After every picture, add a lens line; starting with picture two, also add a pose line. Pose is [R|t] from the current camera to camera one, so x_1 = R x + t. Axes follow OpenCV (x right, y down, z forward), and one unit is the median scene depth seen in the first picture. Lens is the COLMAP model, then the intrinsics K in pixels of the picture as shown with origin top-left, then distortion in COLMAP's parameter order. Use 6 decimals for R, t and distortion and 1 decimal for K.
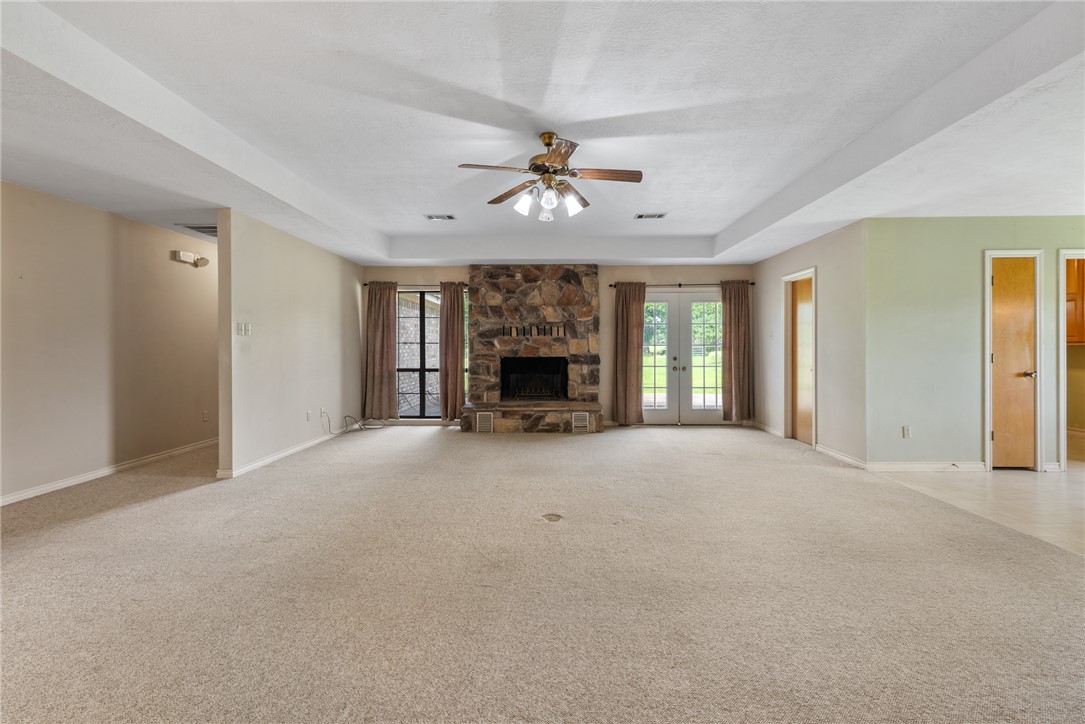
lens RADIAL K [[453.7, 0, 539.9], [0, 453.7, 350.9], [0, 0, 1]] dist [0.003336, -0.000547]
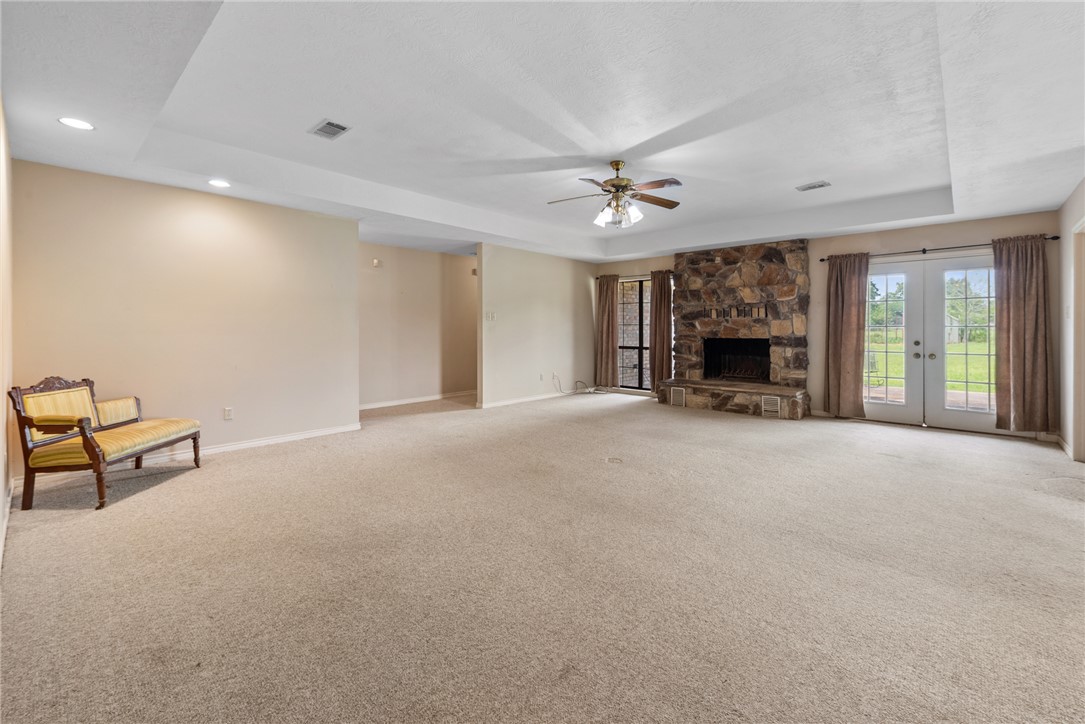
lens RADIAL K [[453.7, 0, 535.4], [0, 453.7, 331.4], [0, 0, 1]] dist [0.003336, -0.000547]
pose [[0.746377, 0.006312, -0.665493, 0.333530], [-0.008072, 0.999967, 0.000431, 0.001693], [0.665474, 0.005050, 0.746404, -0.050492]]
